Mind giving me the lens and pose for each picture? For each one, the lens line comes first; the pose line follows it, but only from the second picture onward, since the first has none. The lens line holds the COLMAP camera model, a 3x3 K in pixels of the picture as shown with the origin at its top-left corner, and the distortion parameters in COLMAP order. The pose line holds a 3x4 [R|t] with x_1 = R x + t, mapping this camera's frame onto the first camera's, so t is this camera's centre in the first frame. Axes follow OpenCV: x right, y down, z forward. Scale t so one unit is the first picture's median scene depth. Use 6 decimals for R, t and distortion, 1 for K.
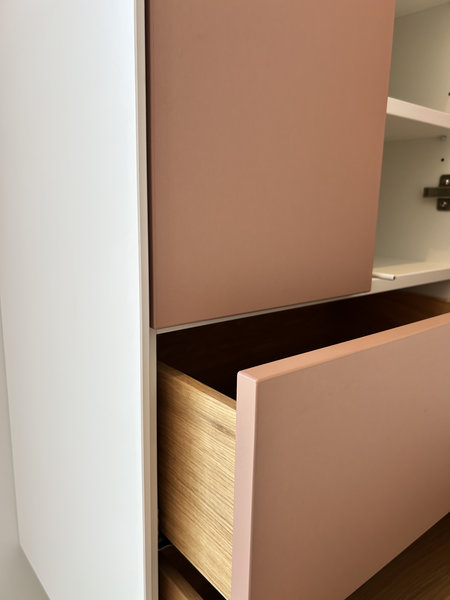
lens RADIAL K [[453.3, 0, 221.2], [0, 453.3, 299.2], [0, 0, 1]] dist [0.049611, -0.062361]
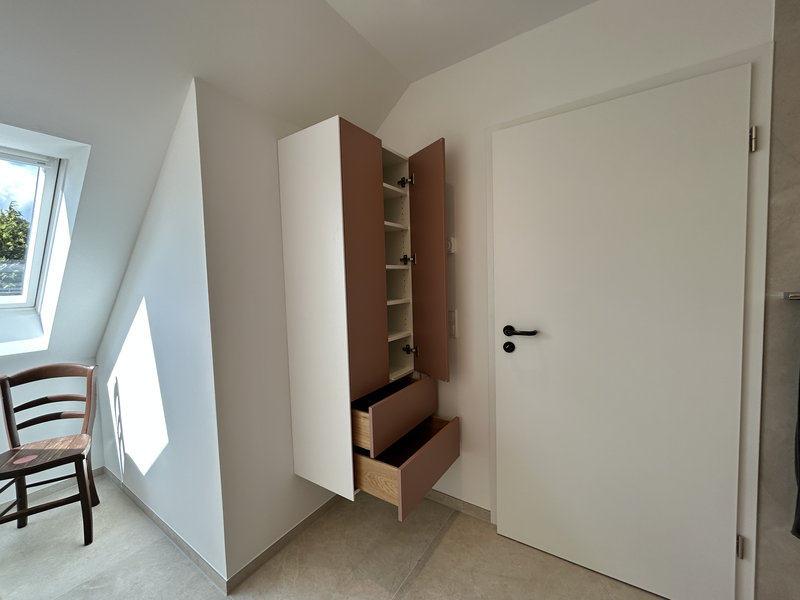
lens RADIAL K [[324.9, 0, 400.0], [0, 324.9, 300.0], [0, 0, 1]] dist [0.001443, 0.000014]
pose [[0.952391, -0.064467, 0.297985, -0.699768], [0.107249, 0.985760, -0.129516, -0.612331], [-0.285393, 0.155308, 0.945743, -3.234558]]
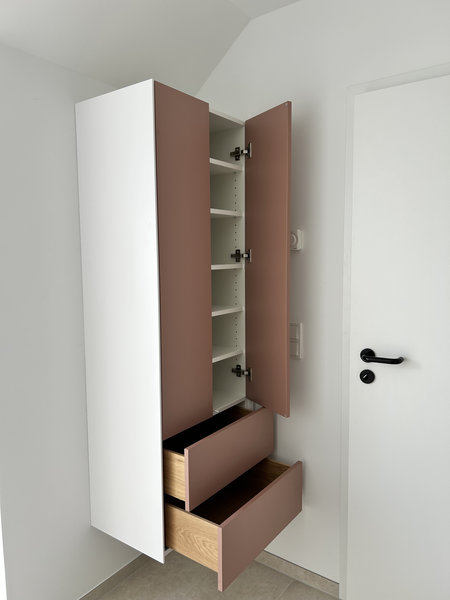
lens RADIAL K [[453.3, 0, 221.2], [0, 453.3, 299.2], [0, 0, 1]] dist [0.049611, -0.062361]
pose [[0.964646, -0.051836, 0.258402, -0.693260], [0.080465, 0.991579, -0.101469, -0.838472], [-0.250966, 0.118674, 0.960694, -3.710097]]
